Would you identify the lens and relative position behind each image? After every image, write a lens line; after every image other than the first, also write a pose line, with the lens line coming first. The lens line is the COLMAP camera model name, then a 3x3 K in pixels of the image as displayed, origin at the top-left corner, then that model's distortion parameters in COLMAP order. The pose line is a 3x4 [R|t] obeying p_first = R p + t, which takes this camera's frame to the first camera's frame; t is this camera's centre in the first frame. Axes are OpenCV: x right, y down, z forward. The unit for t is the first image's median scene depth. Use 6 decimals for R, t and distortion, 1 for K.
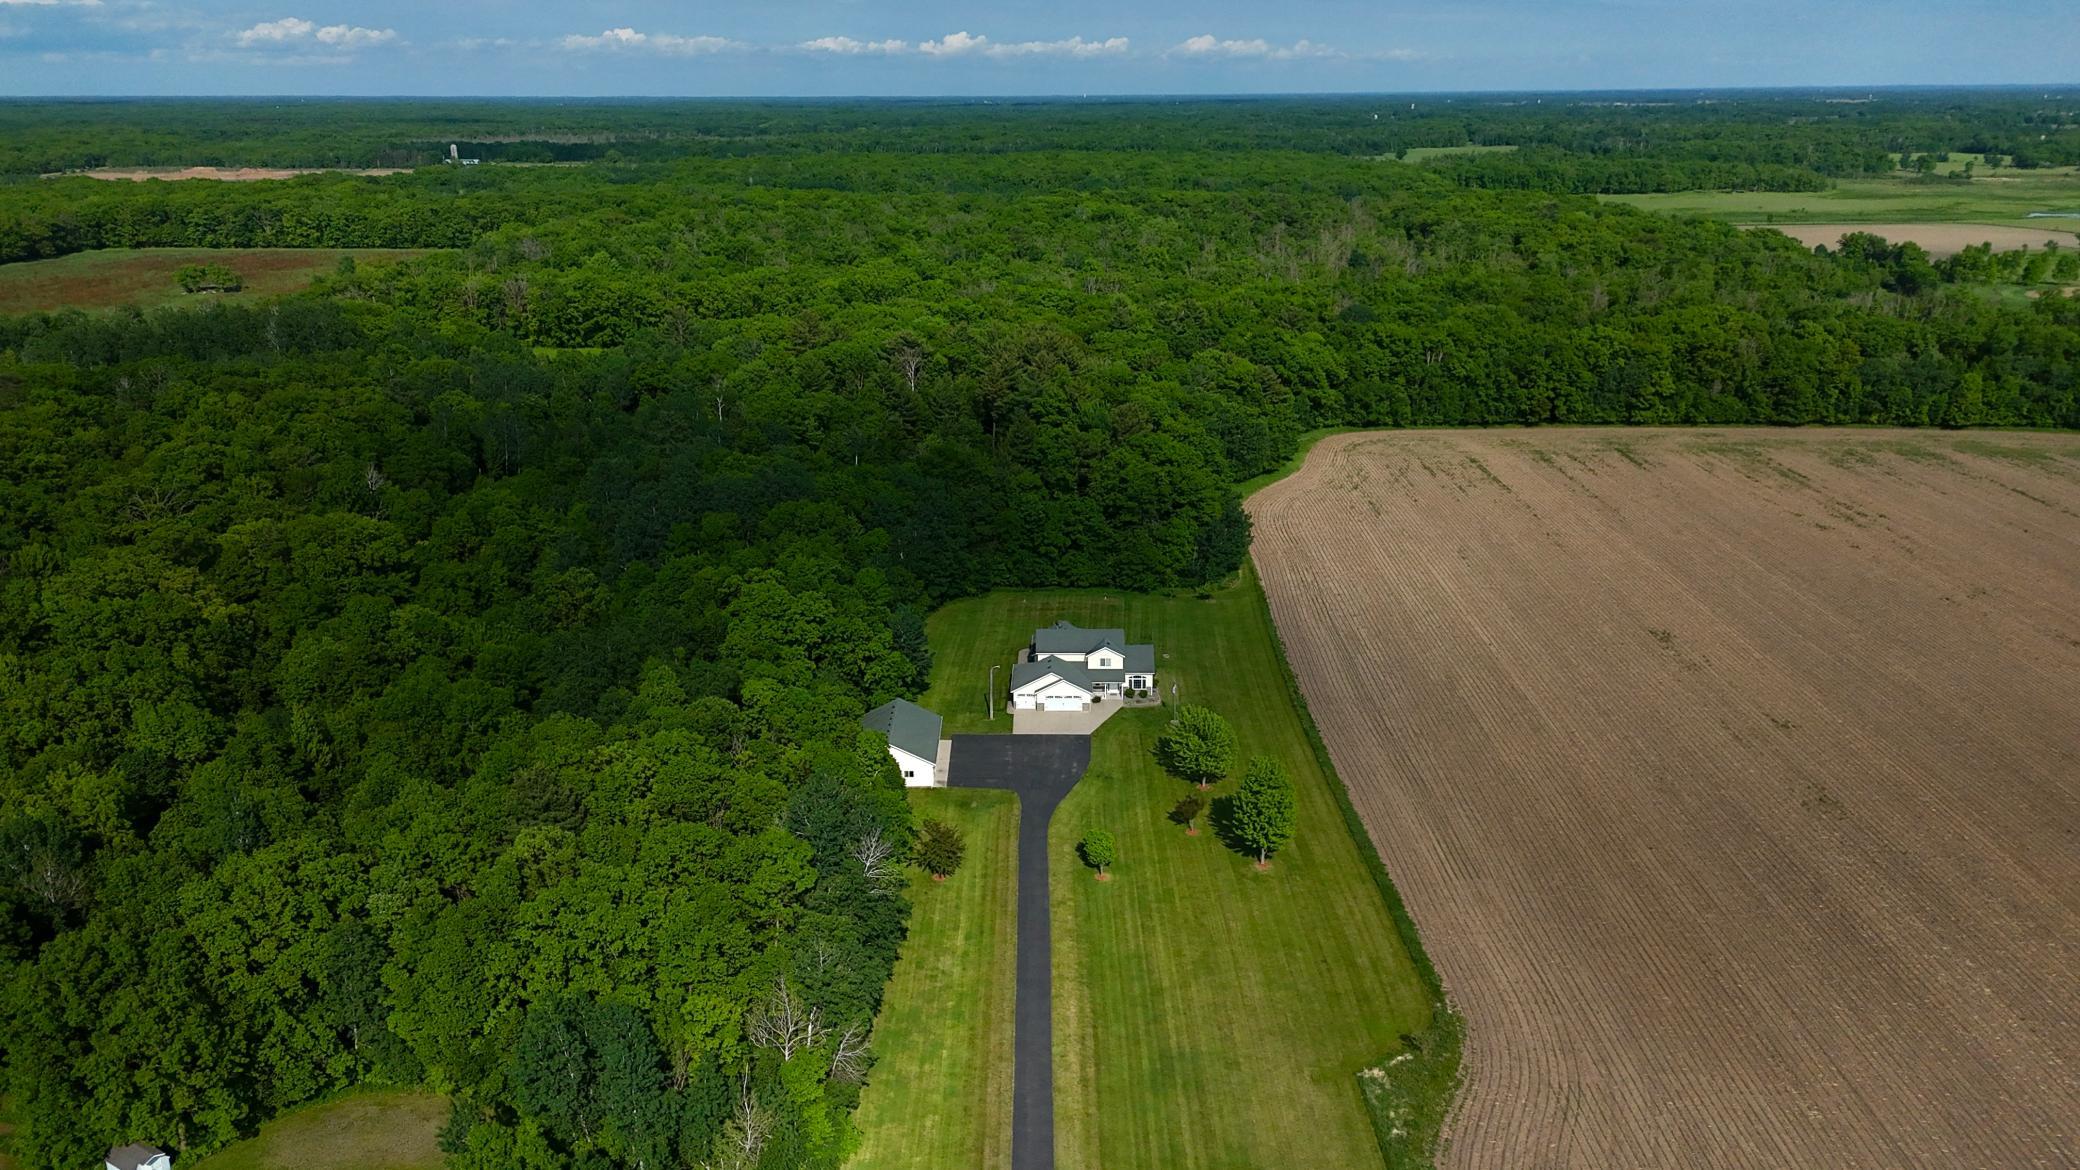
lens RADIAL K [[1553.6, 0, 1027.7], [0, 1553.6, 601.5], [0, 0, 1]] dist [0.085941, -0.085065]
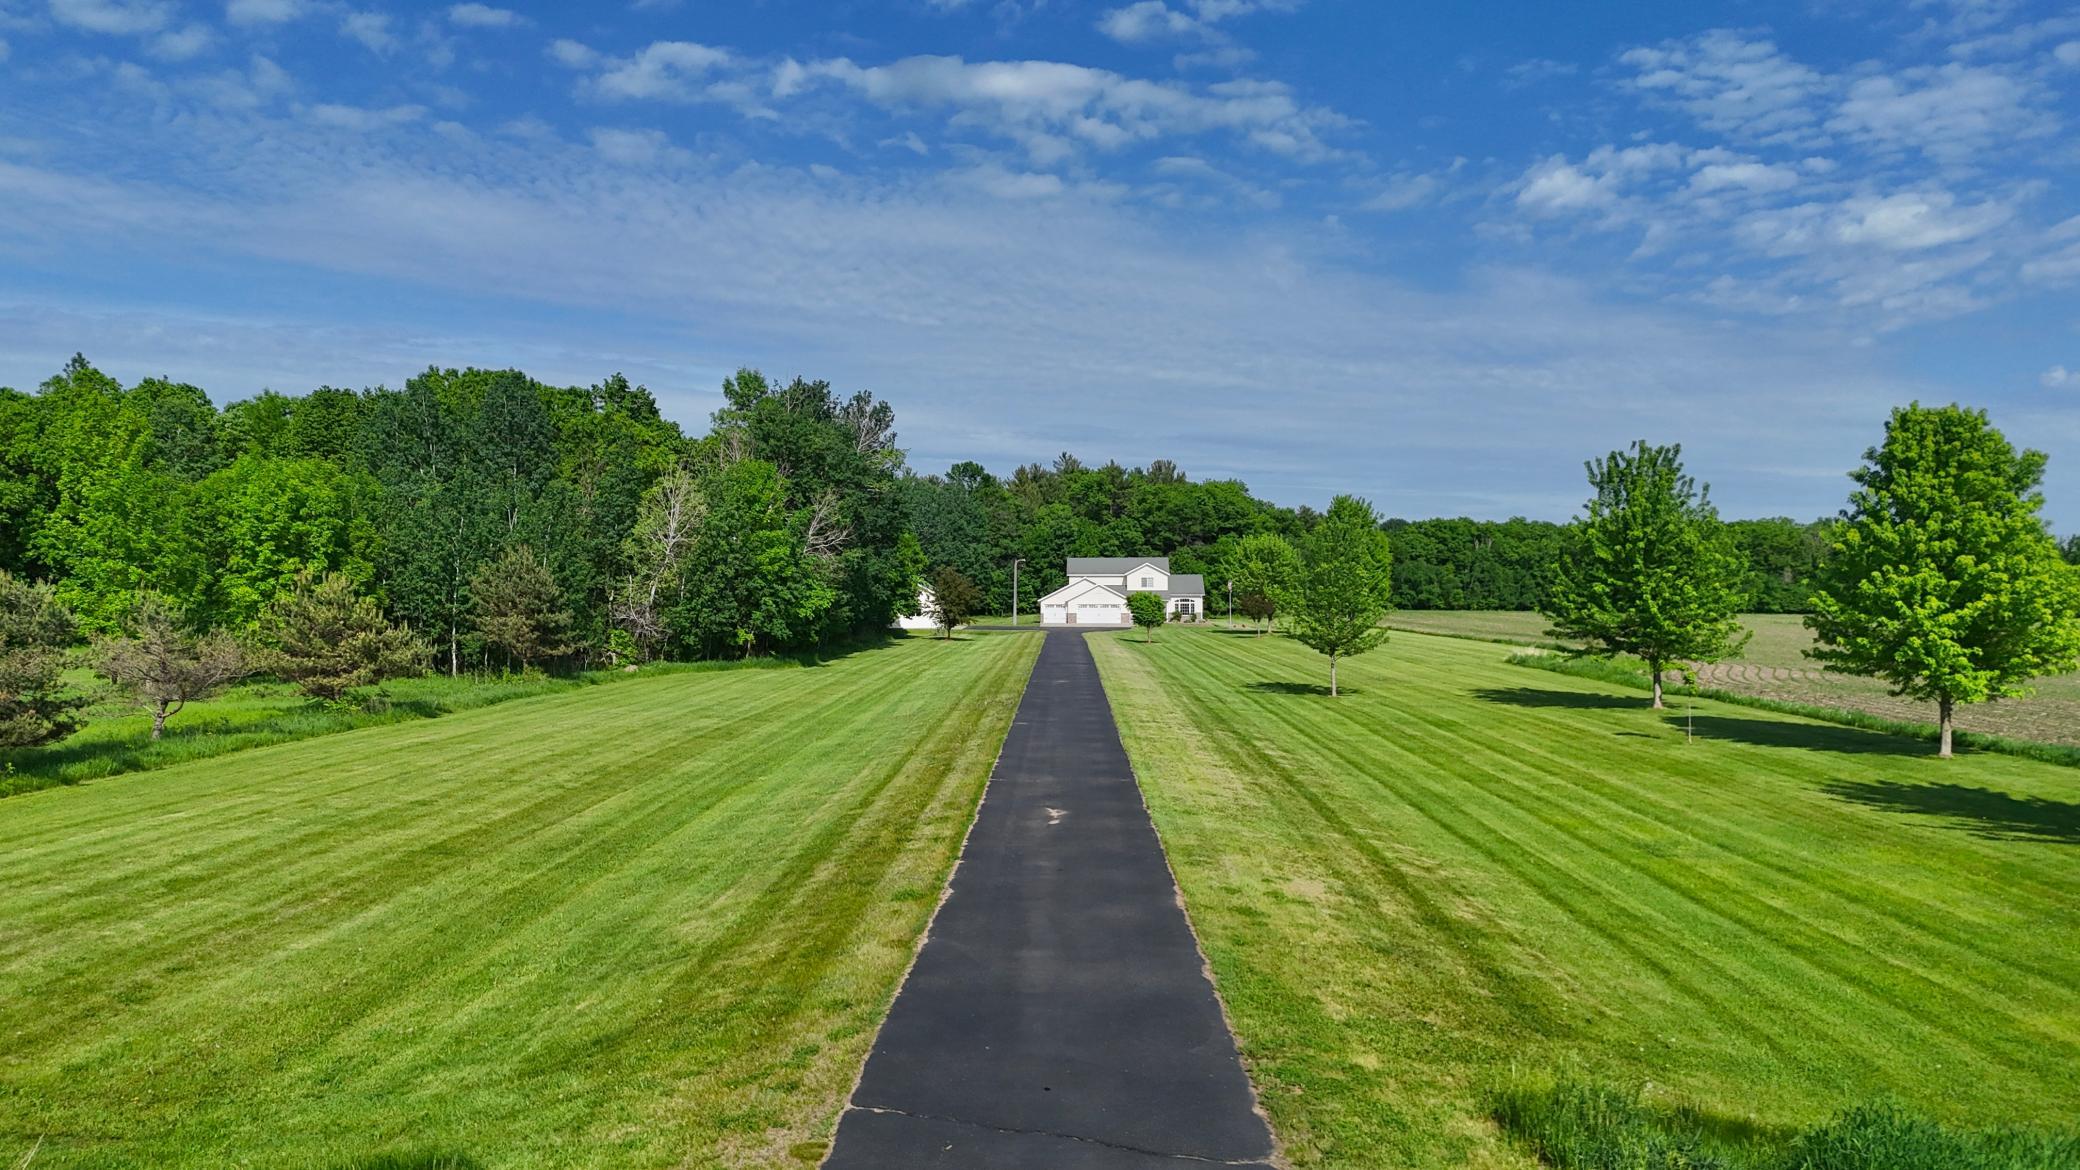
lens RADIAL K [[1553.6, 0, 1025.2], [0, 1553.6, 574.1], [0, 0, 1]] dist [0.085941, -0.085065]
pose [[0.999767, 0.007847, -0.020086, -0.000635], [-0.013888, 0.946865, -0.321332, 0.257799], [0.016497, 0.321536, 0.946754, 0.144939]]
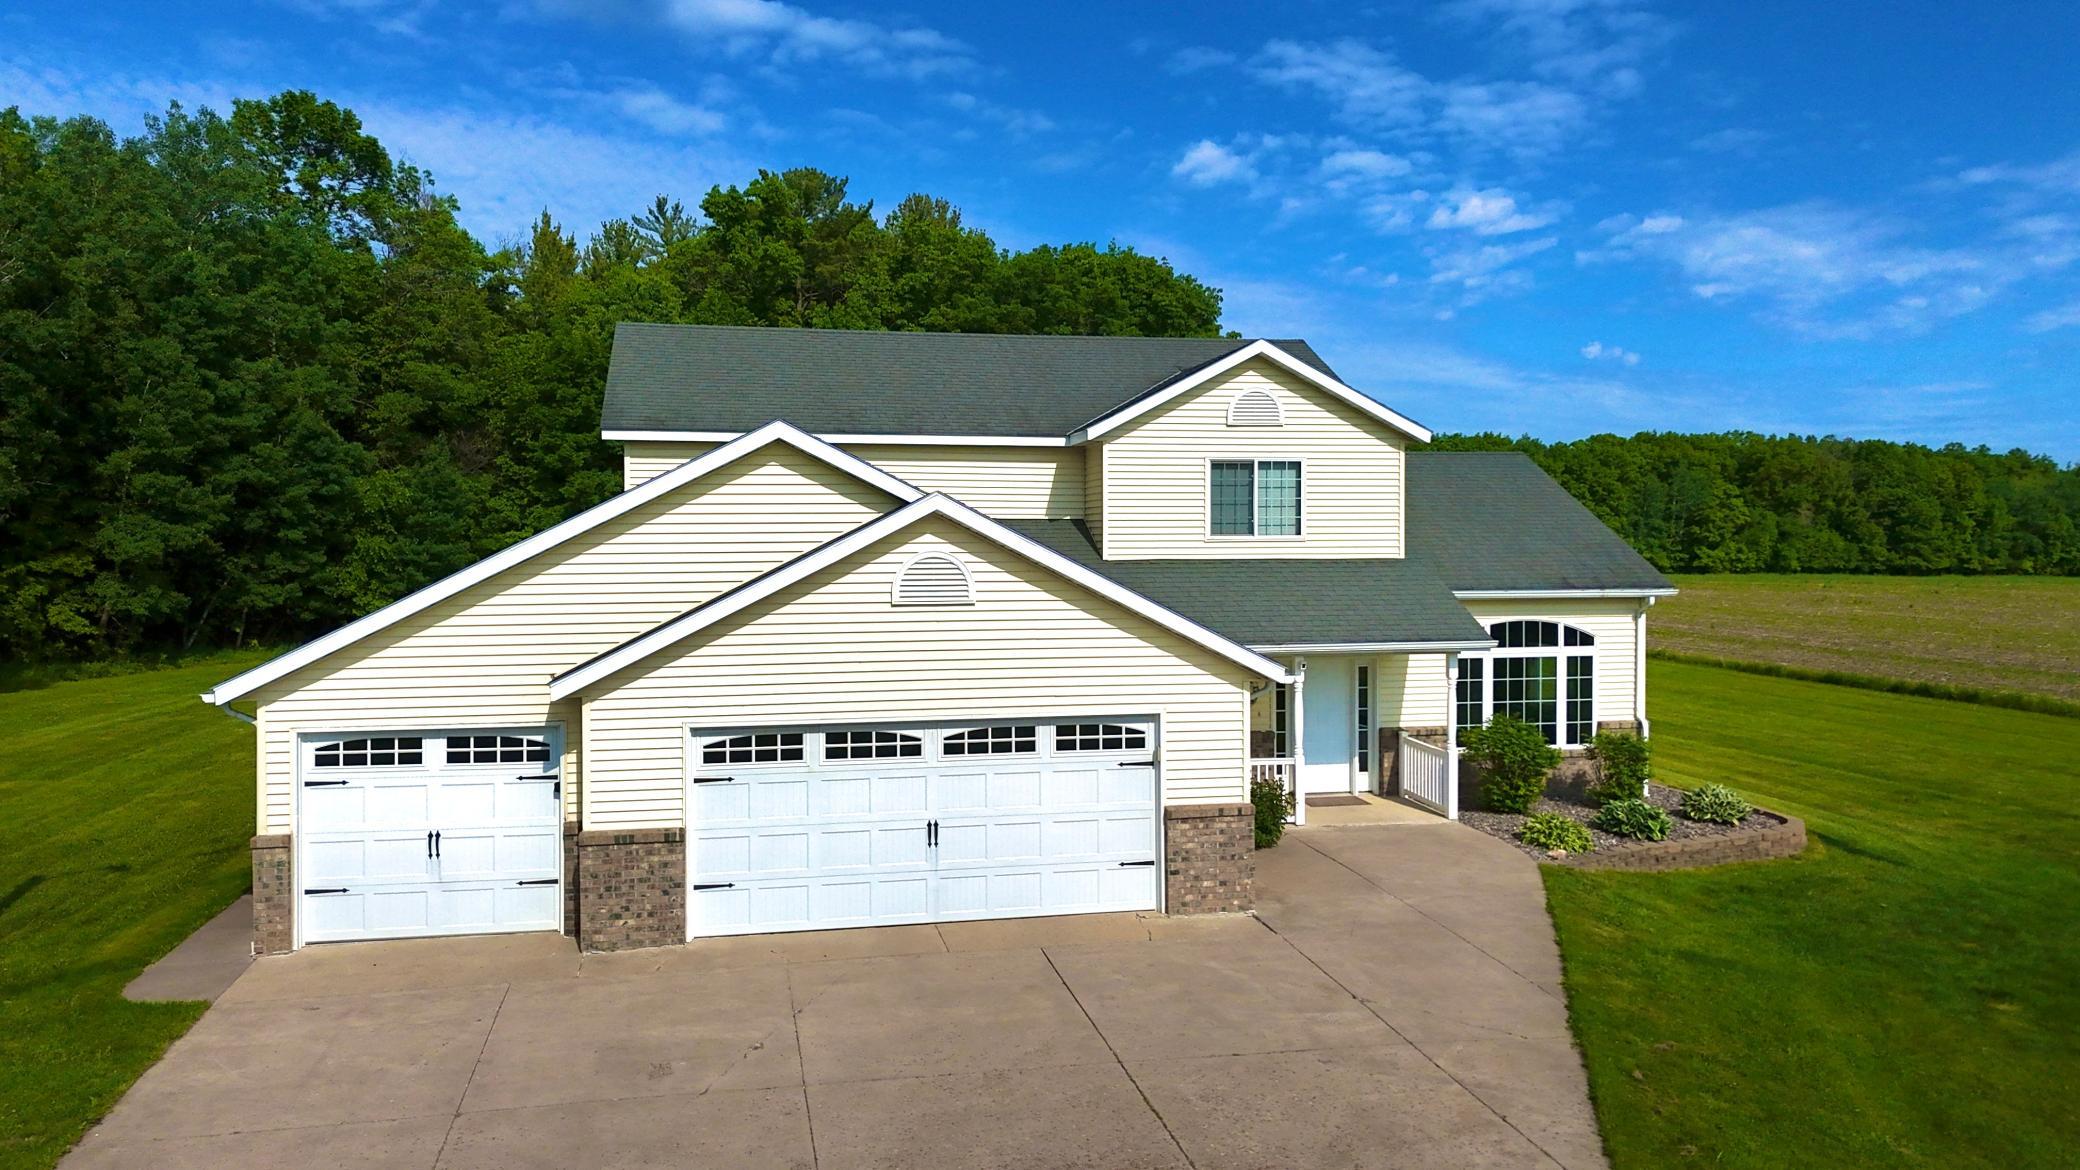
lens RADIAL K [[1553.6, 0, 1053.1], [0, 1553.6, 573.2], [0, 0, 1]] dist [0.085941, -0.085065]
pose [[0.972230, 0.001833, 0.234021, 0.008255], [0.066151, 0.957037, -0.282320, 0.061305], [-0.224484, 0.289960, 0.930339, 0.739703]]
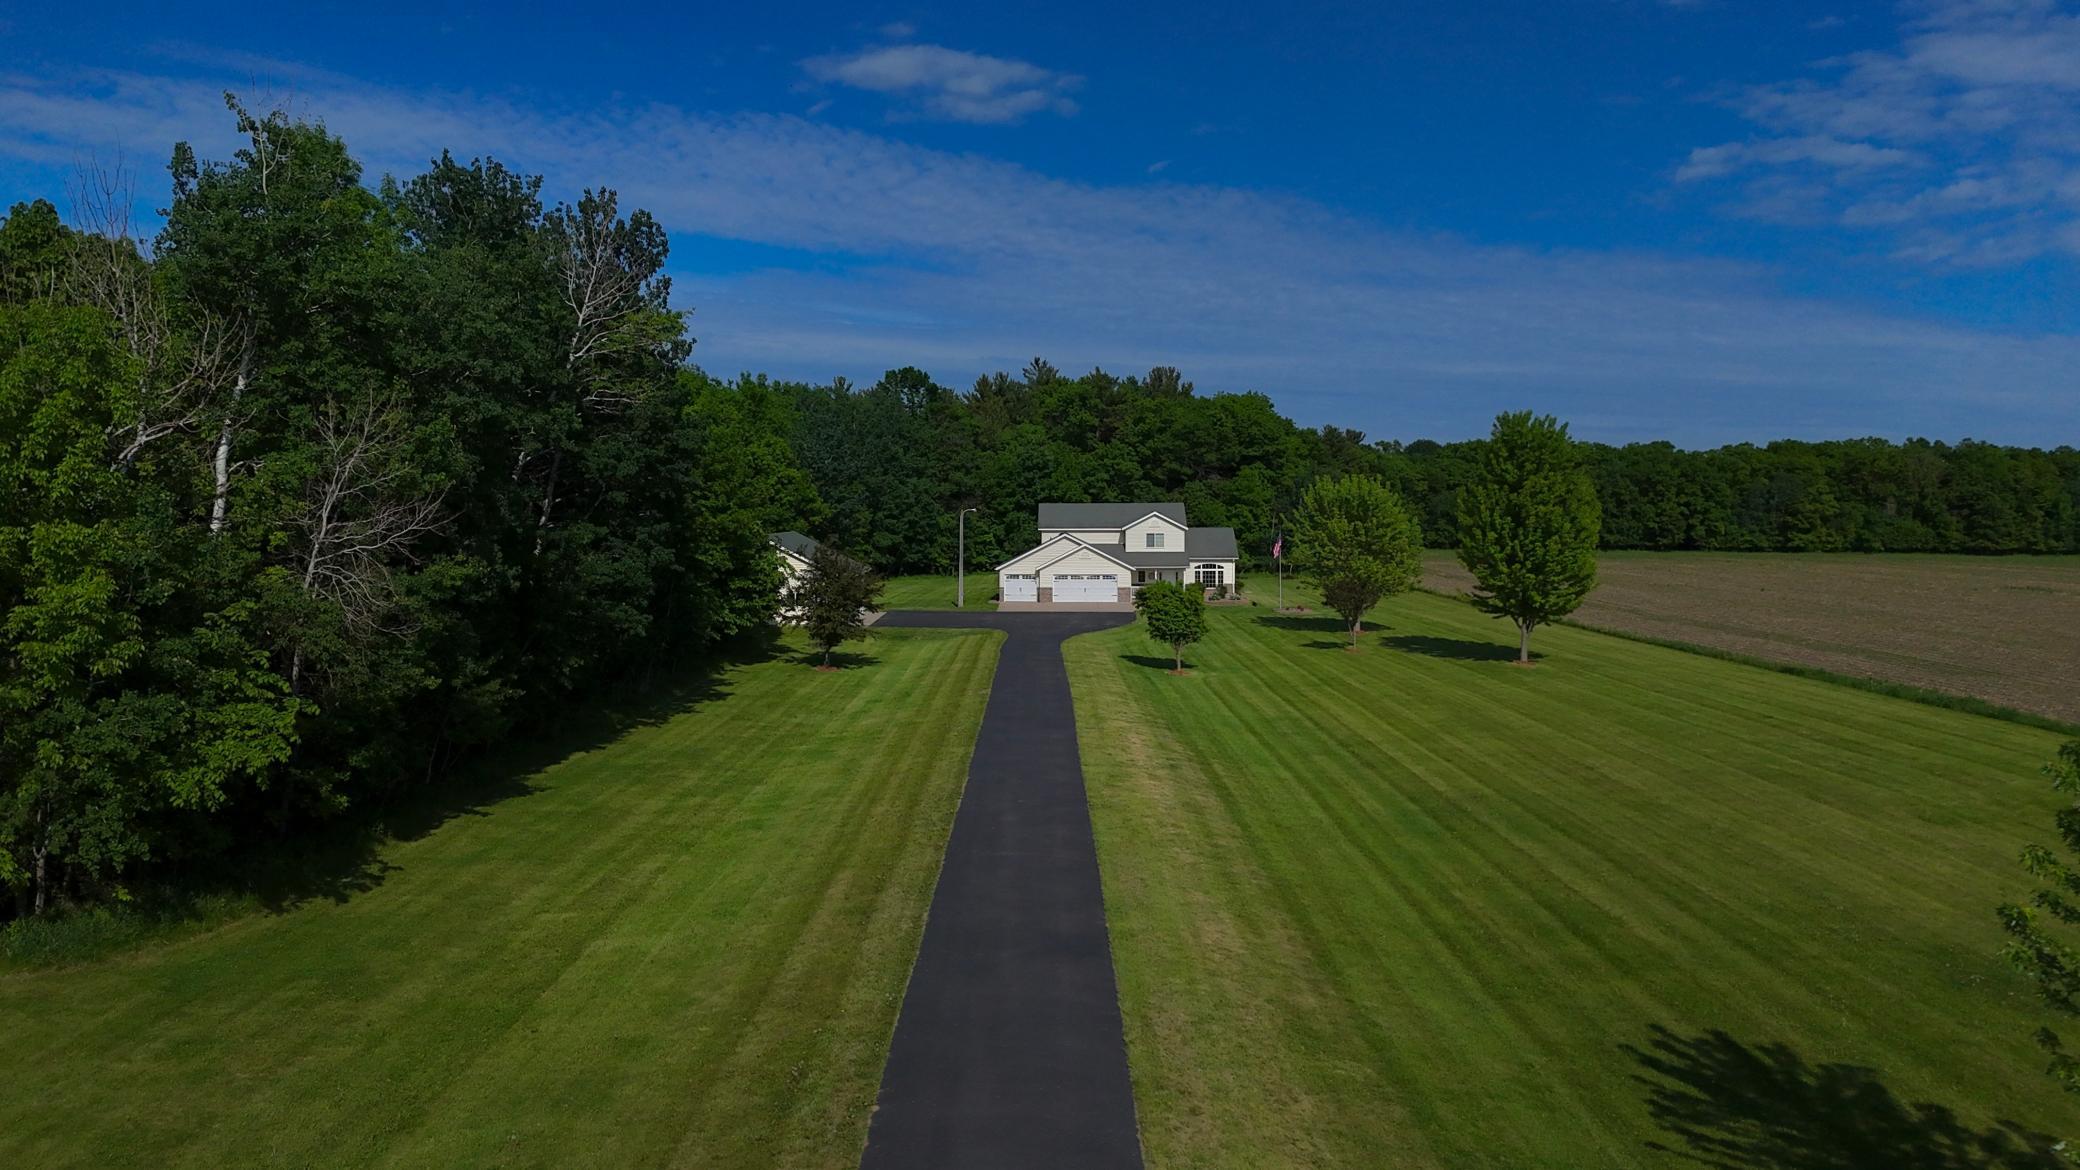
lens RADIAL K [[1553.6, 0, 1029.6], [0, 1553.6, 587.3], [0, 0, 1]] dist [0.085941, -0.085065]
pose [[0.999967, 0.007976, -0.001281, 0.002318], [-0.008032, 0.964761, -0.263004, 0.175606], [-0.000862, 0.263005, 0.964794, 0.351743]]
